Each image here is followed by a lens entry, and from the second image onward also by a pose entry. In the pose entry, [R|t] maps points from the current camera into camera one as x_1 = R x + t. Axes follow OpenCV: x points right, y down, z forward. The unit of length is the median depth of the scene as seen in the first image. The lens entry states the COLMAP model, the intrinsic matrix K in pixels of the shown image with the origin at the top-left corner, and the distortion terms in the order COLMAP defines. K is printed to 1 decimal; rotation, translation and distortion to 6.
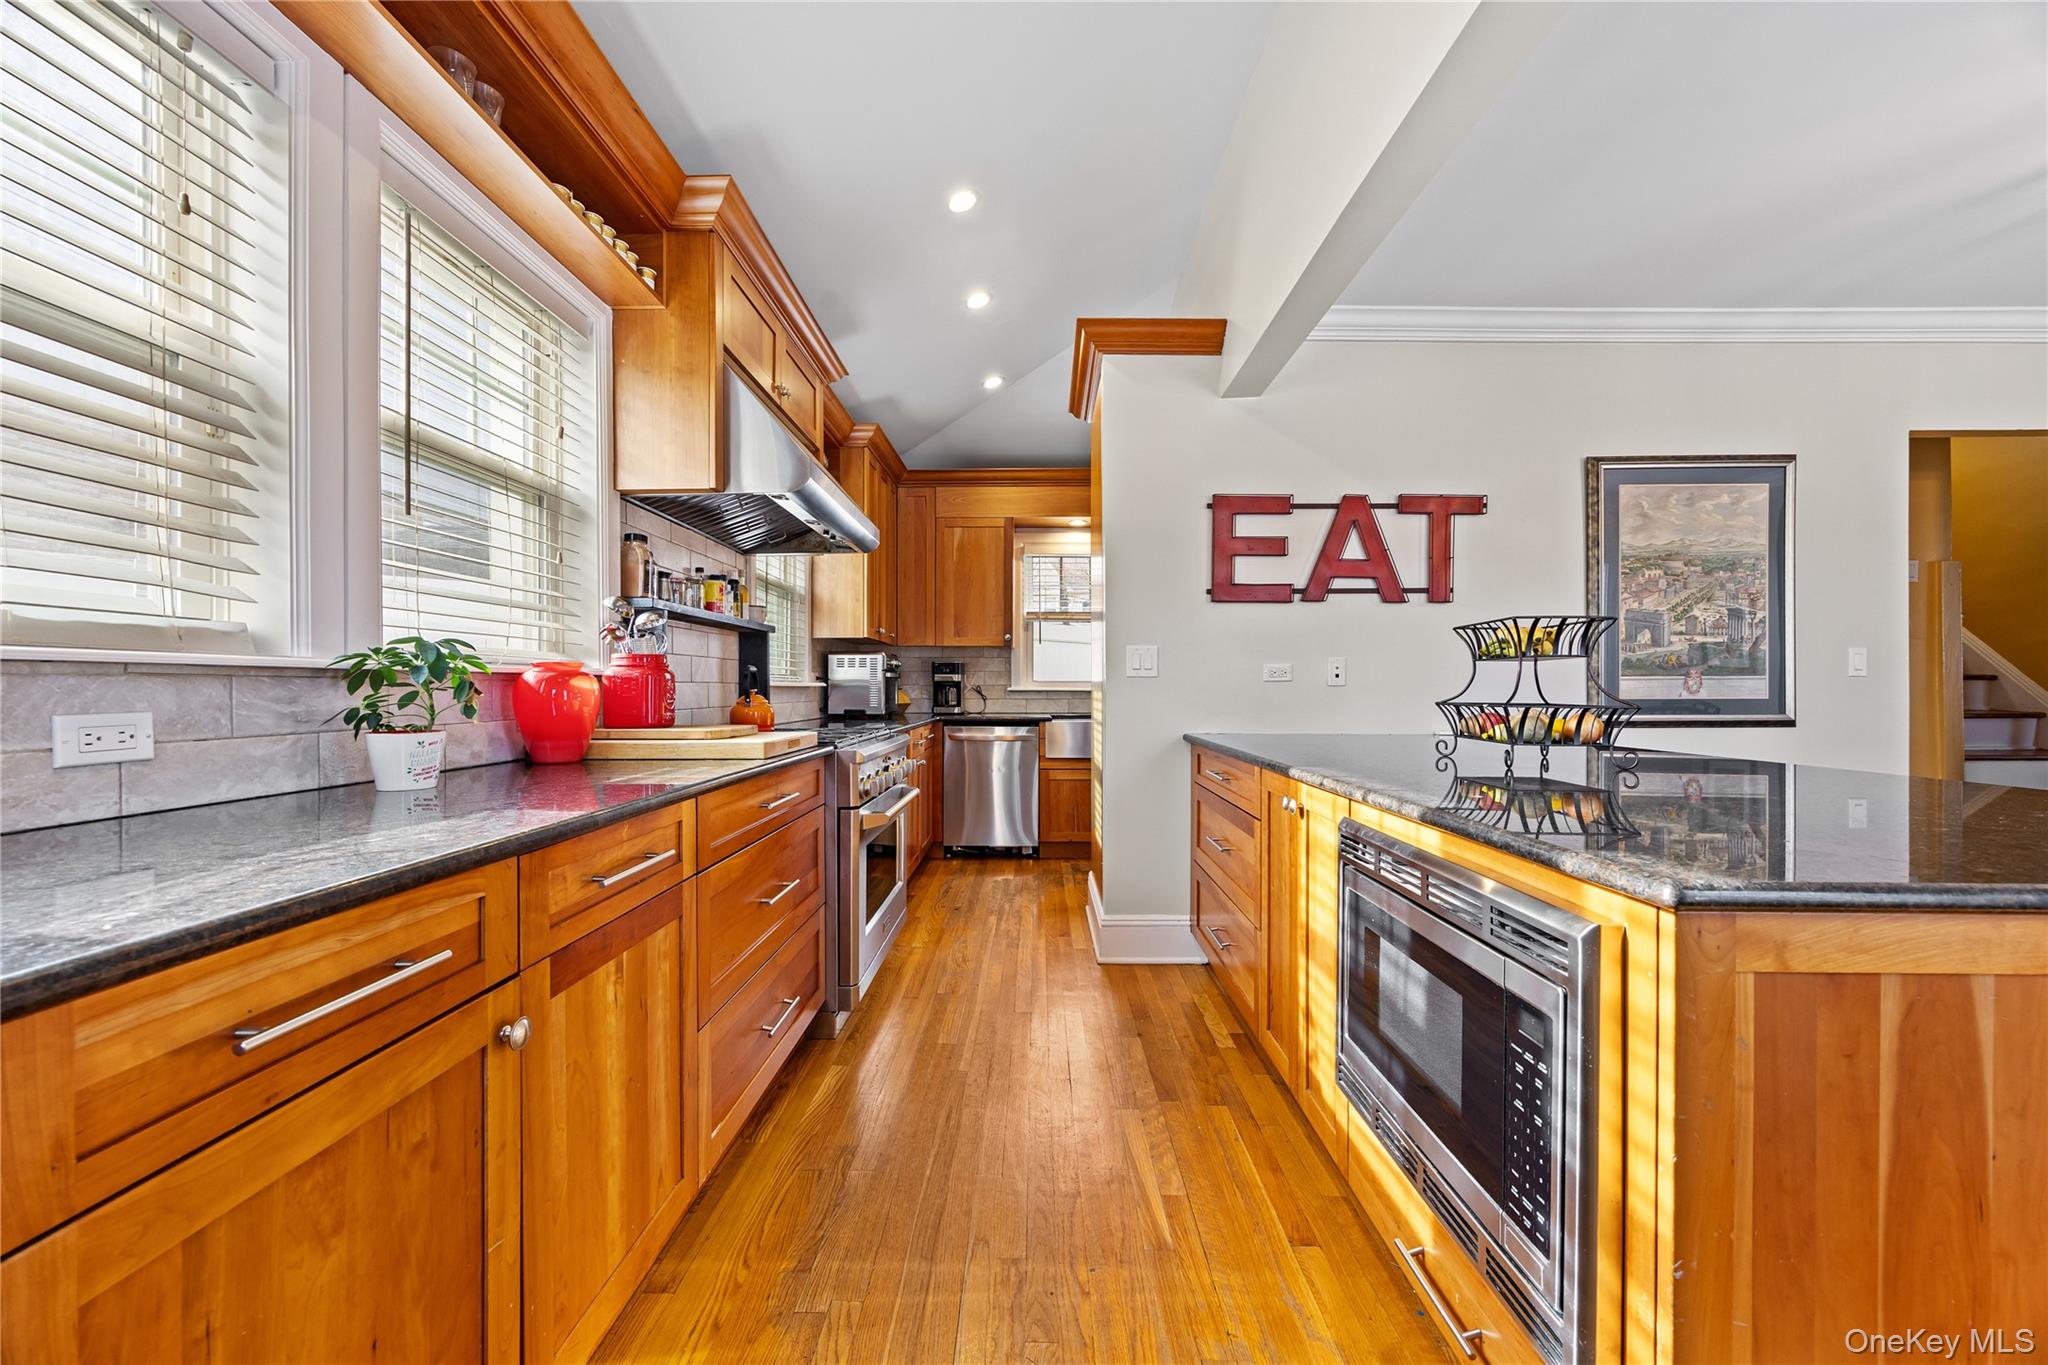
lens RADIAL K [[786.9, 0, 1027.0], [0, 786.9, 689.7], [0, 0, 1]] dist [0.002507, -0.000033]
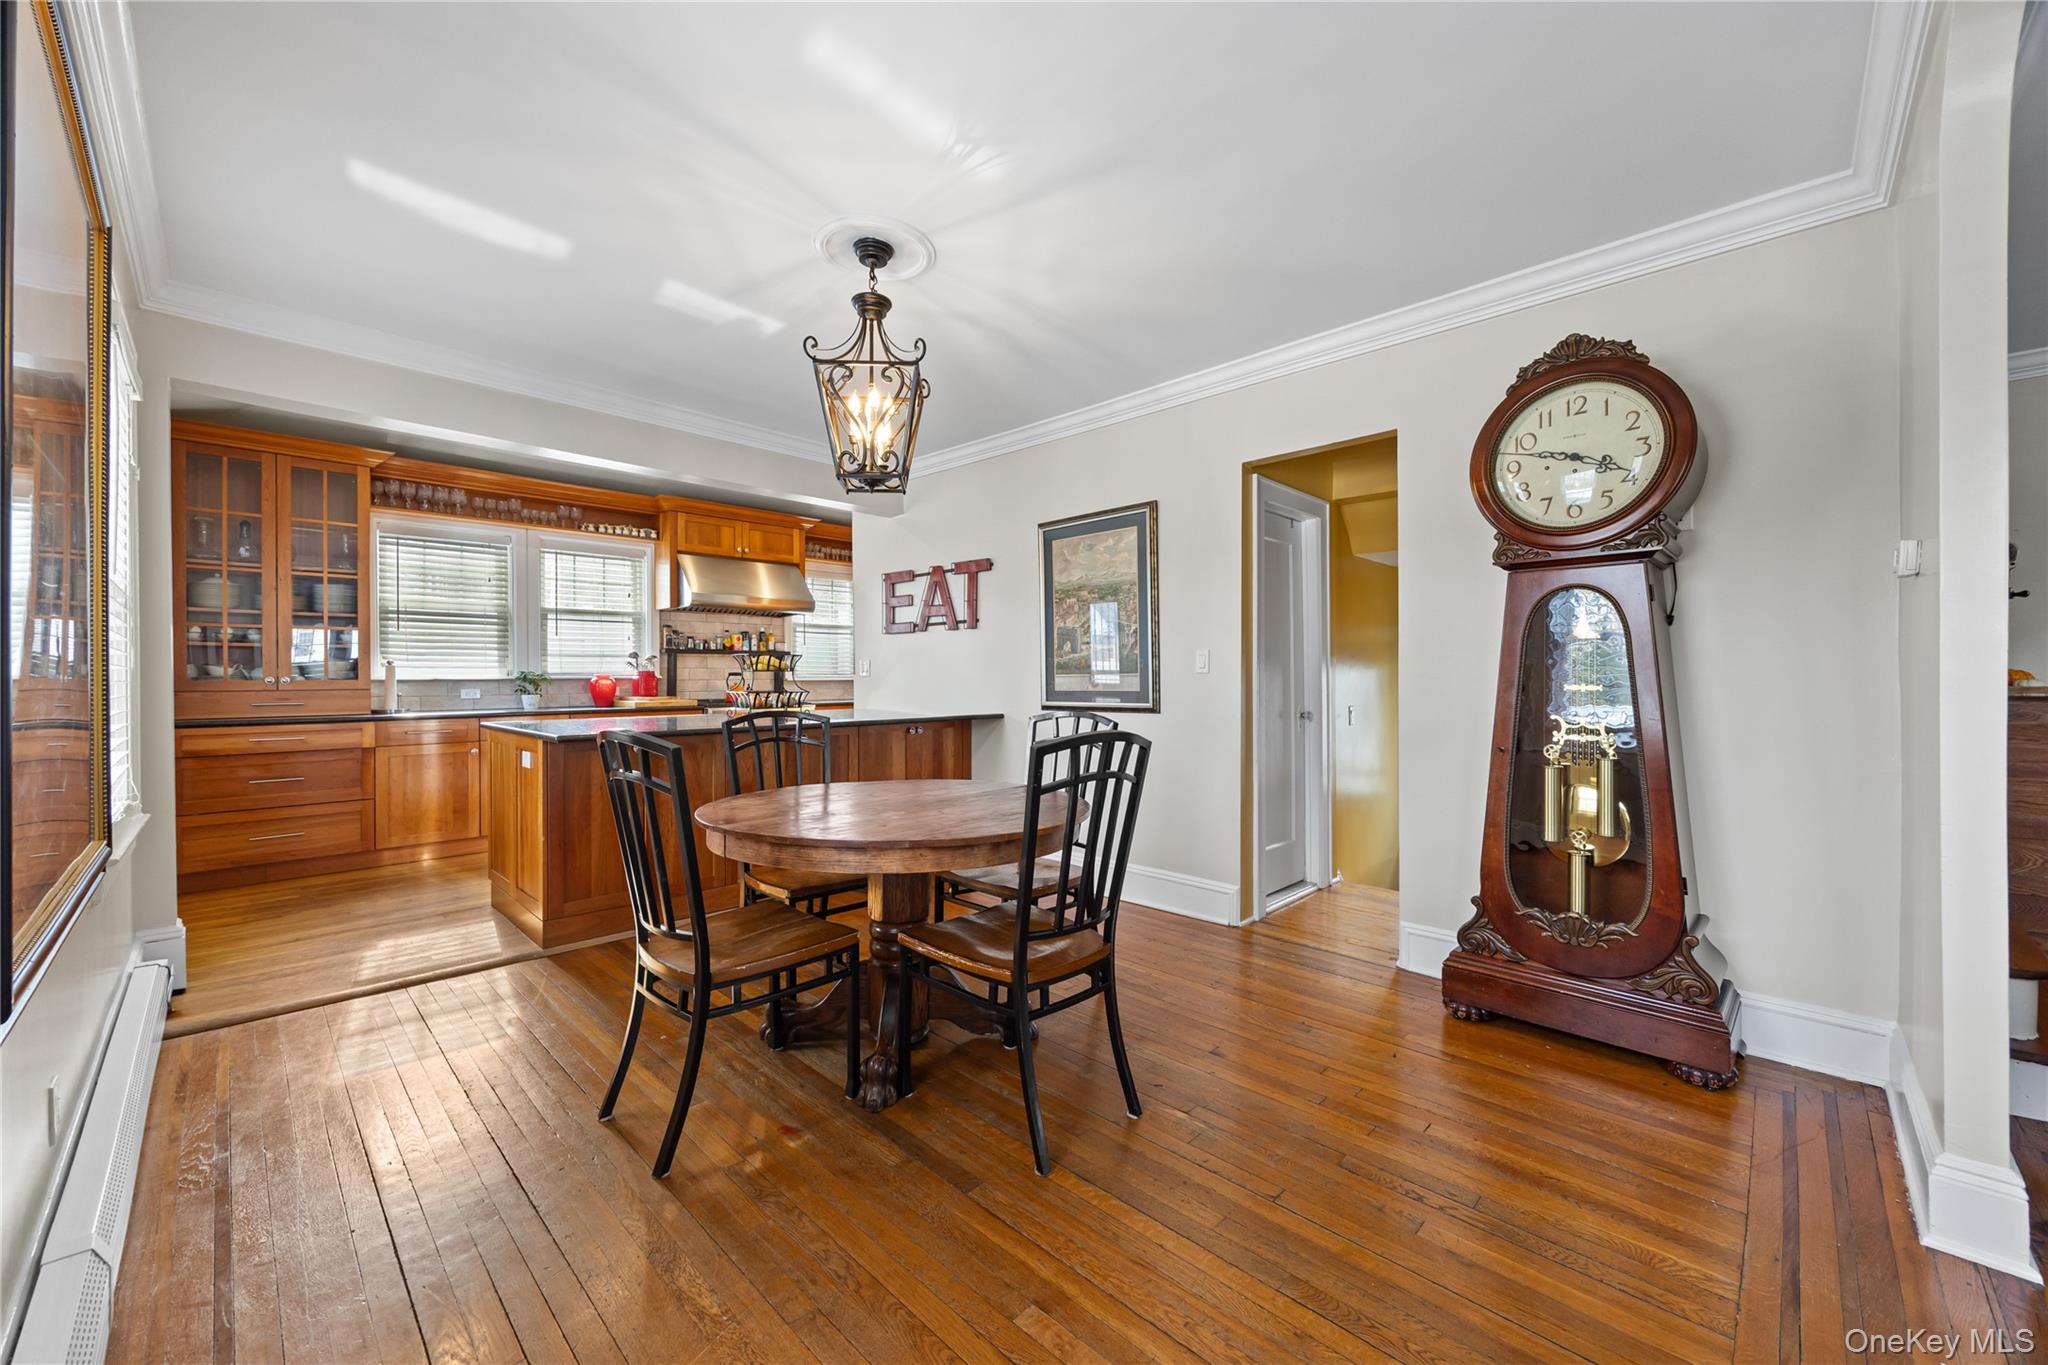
lens RADIAL K [[786.9, 0, 995.6], [0, 786.9, 681.3], [0, 0, 1]] dist [0.002507, -0.000033]
pose [[0.714876, -0.000523, -0.699251, 1.660308], [0.001955, 0.999997, 0.001251, -0.006767], [0.699248, -0.002261, 0.714875, -0.093733]]
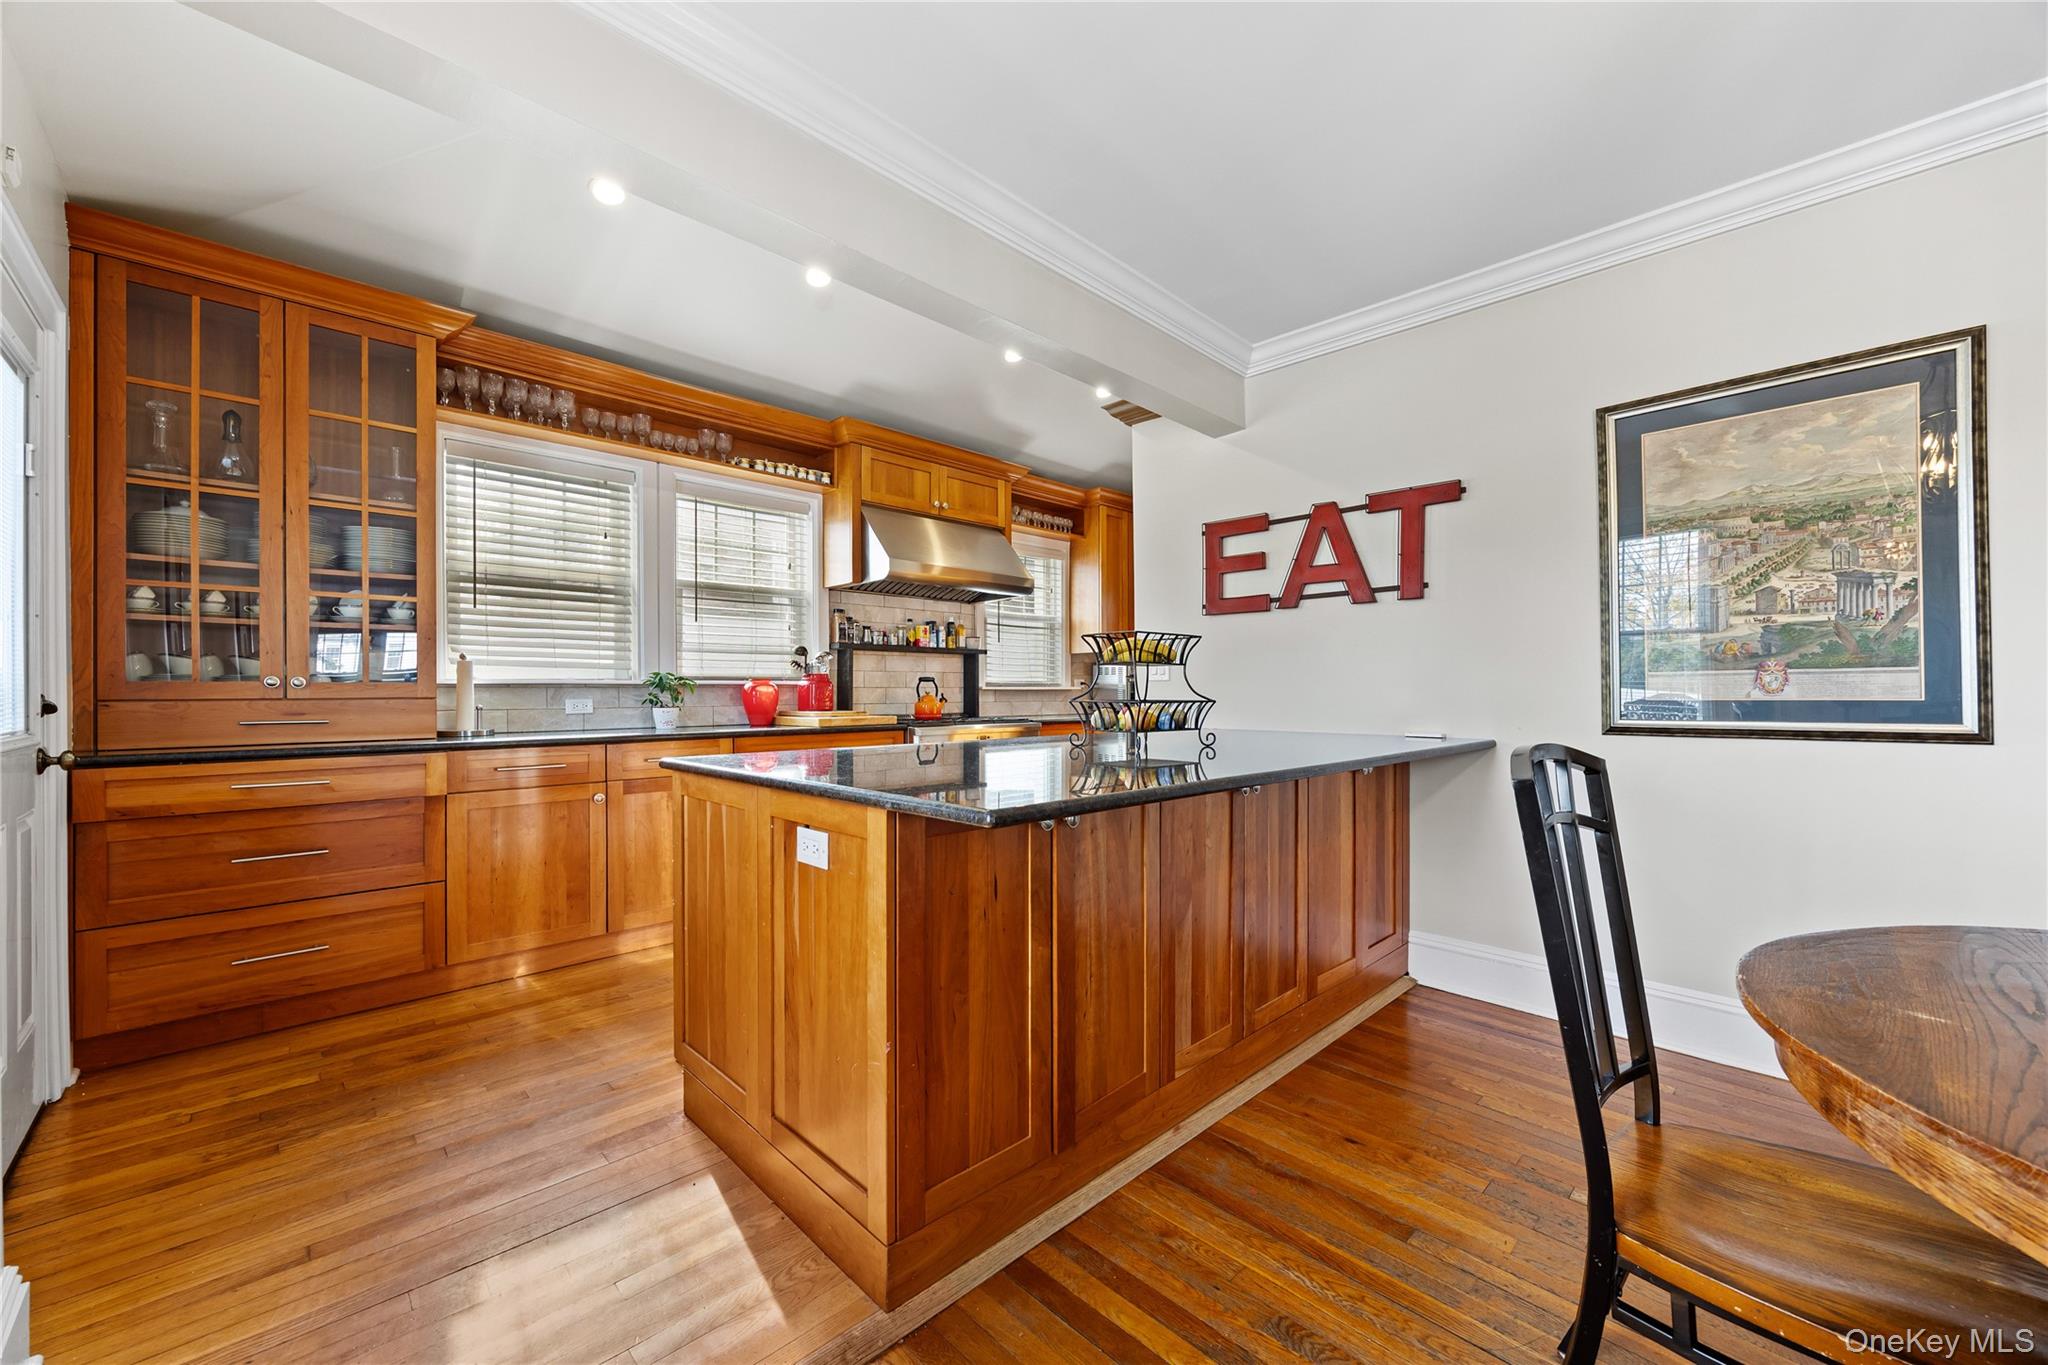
lens RADIAL K [[786.9, 0, 1002.4], [0, 786.9, 692.6], [0, 0, 1]] dist [0.002507, -0.000033]
pose [[0.705827, -0.003645, -0.708375, 0.852236], [0.001334, 0.999992, -0.003816, 0.006174], [0.708383, 0.001748, 0.705826, -0.032492]]
